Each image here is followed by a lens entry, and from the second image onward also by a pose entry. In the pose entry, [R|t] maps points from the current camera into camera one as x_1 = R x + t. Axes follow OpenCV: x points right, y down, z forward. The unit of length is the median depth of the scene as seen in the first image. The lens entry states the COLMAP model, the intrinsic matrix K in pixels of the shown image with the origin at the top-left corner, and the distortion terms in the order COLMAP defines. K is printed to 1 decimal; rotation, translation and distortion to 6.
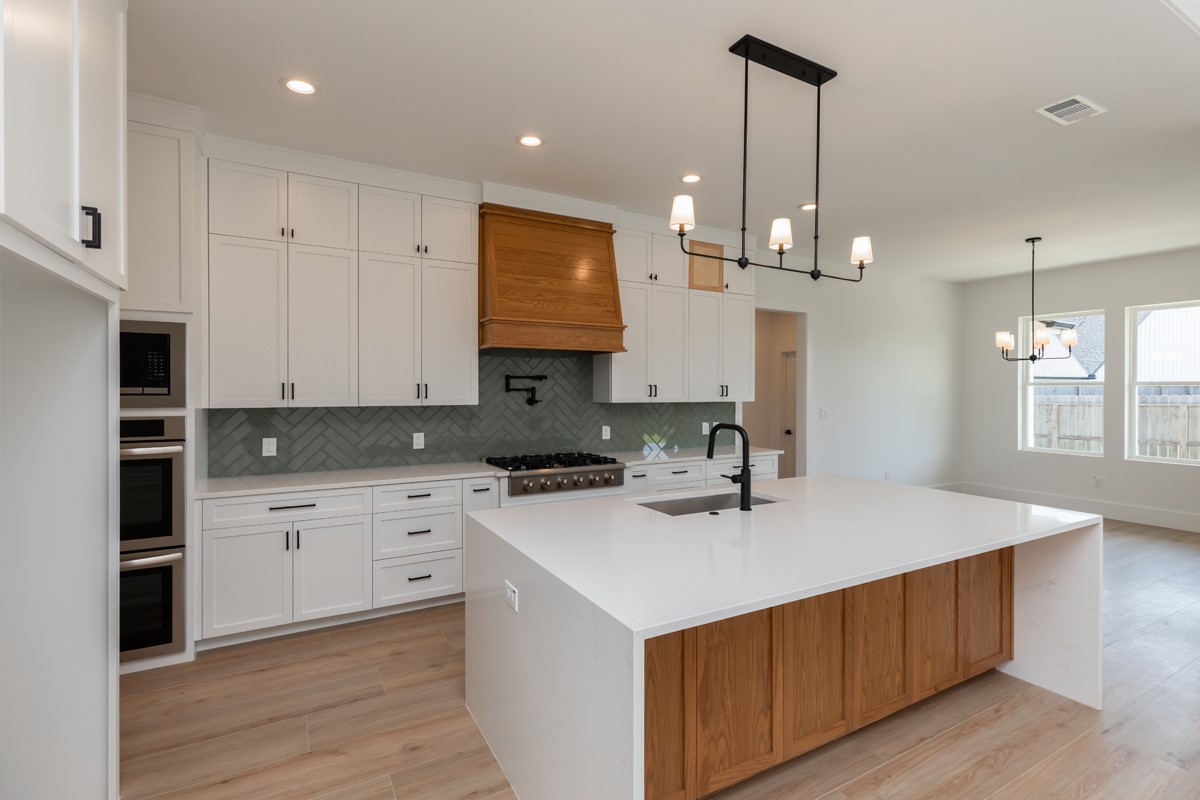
lens RADIAL K [[552.1, 0, 569.0], [0, 552.1, 385.5], [0, 0, 1]] dist [0.003248, -0.001300]
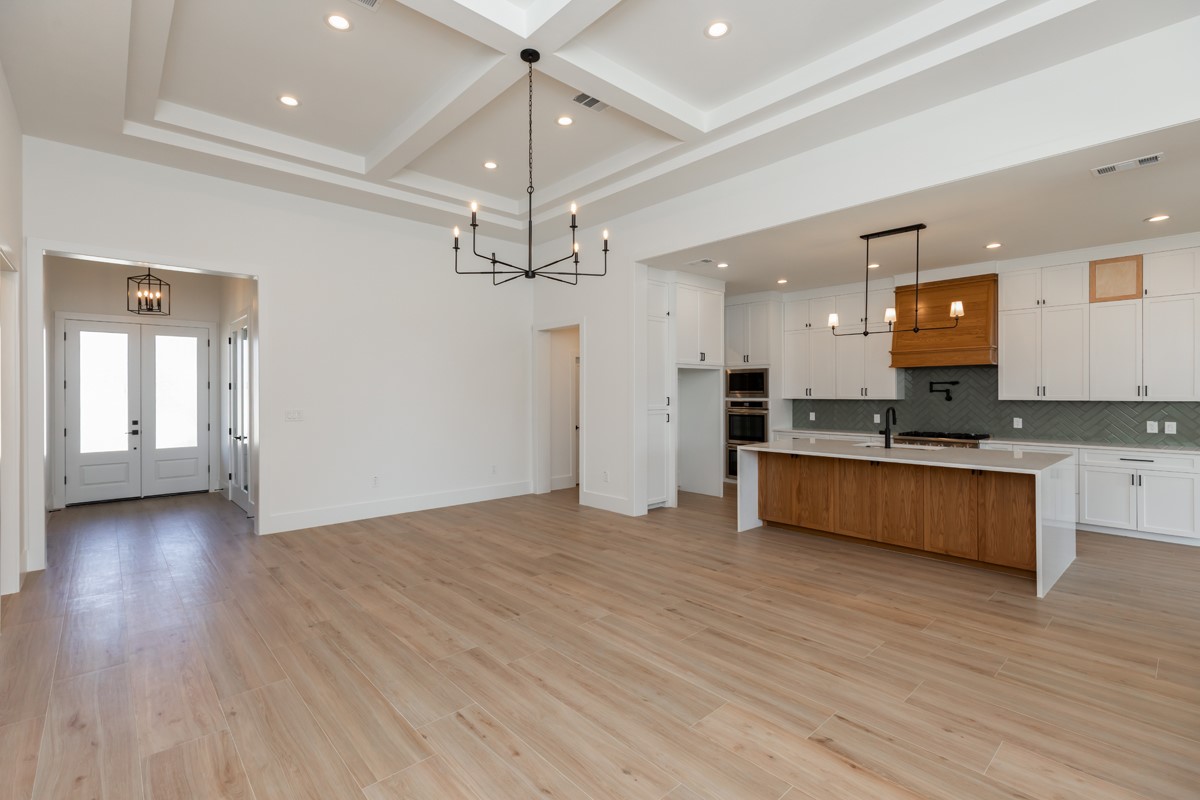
lens RADIAL K [[552.1, 0, 638.6], [0, 552.1, 378.1], [0, 0, 1]] dist [0.003248, -0.001300]
pose [[0.271775, -0.028943, -0.961926, 1.329615], [0.008512, 0.999581, -0.027671, 0.008077], [0.962323, -0.000668, 0.271907, -0.295325]]
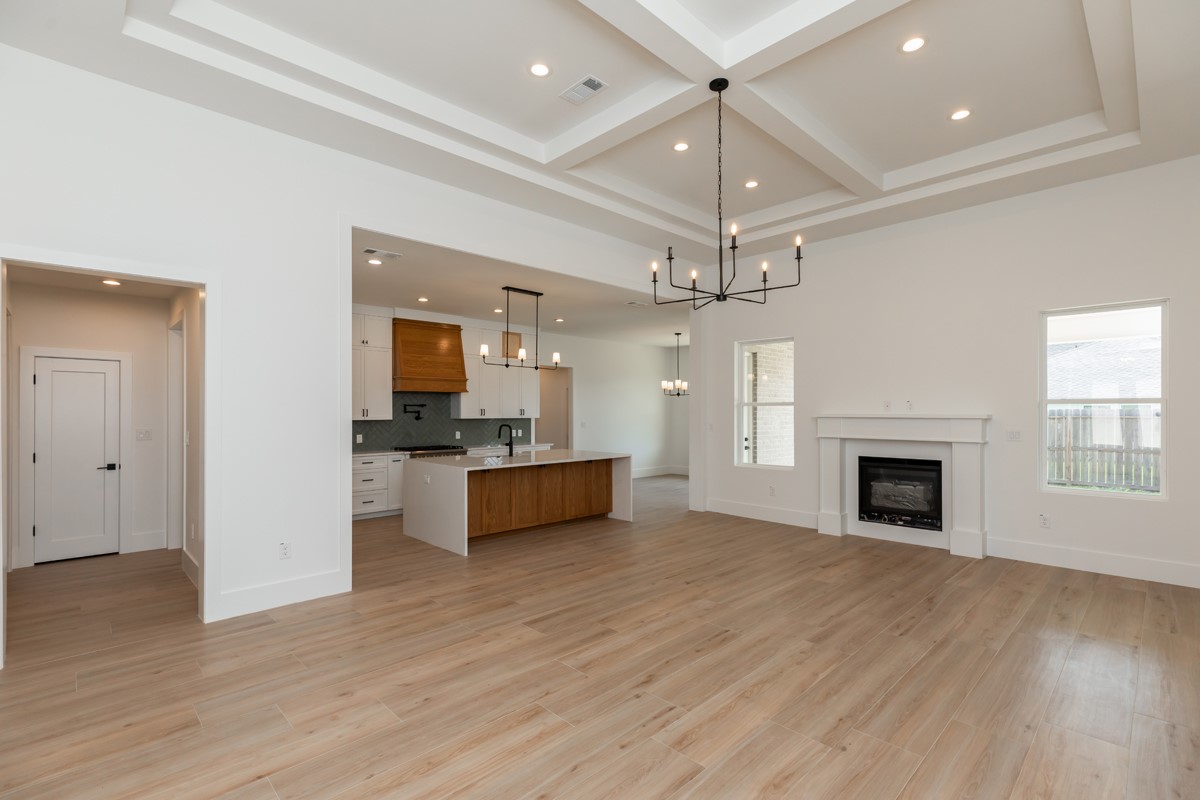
lens RADIAL K [[552.1, 0, 552.6], [0, 552.1, 399.7], [0, 0, 1]] dist [0.003248, -0.001300]
pose [[0.971873, -0.001147, 0.235502, -0.071401], [0.005229, 0.999847, -0.016711, -0.000683], [-0.235446, 0.017472, 0.971730, -1.052109]]
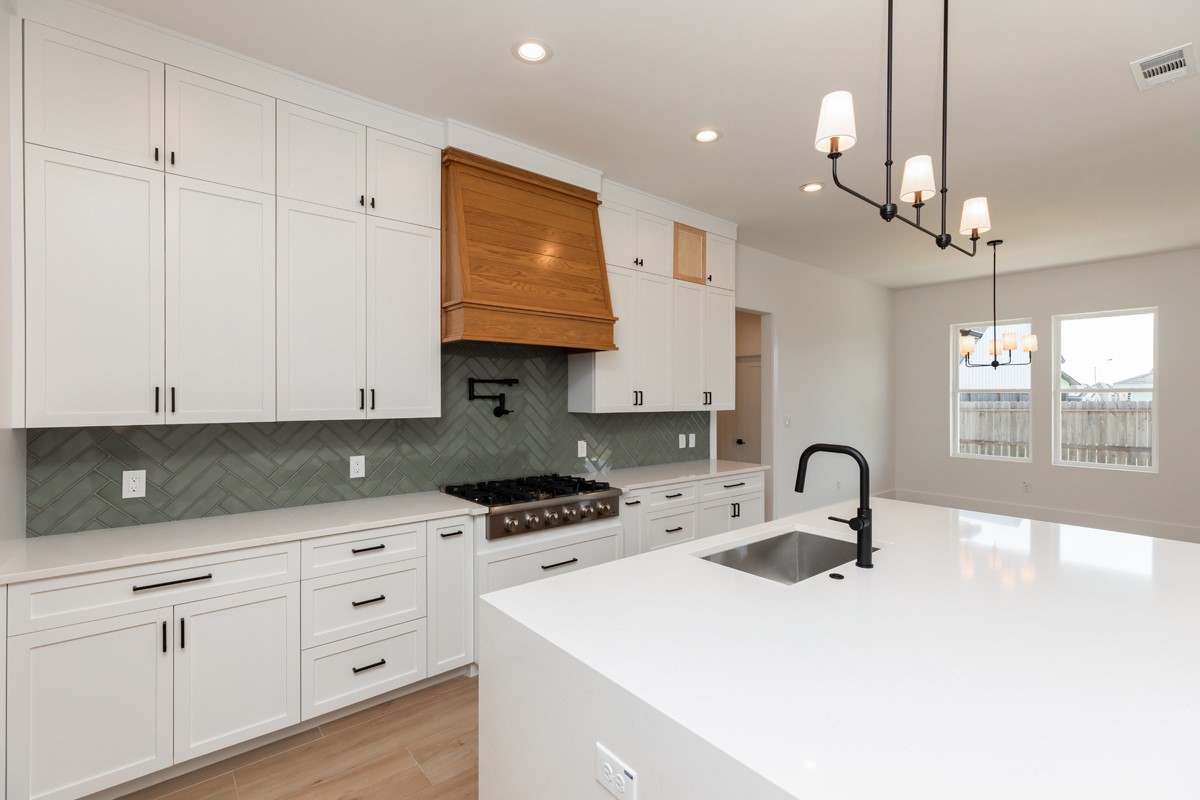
lens RADIAL K [[529.0, 0, 531.3], [0, 529.0, 392.4], [0, 0, 1]] dist [0.001079, 0.000439]
pose [[0.990177, 0.000166, 0.139822, -0.142736], [-0.000111, 1.000000, -0.000407, 0.001296], [-0.139822, 0.000388, 0.990177, 0.273086]]
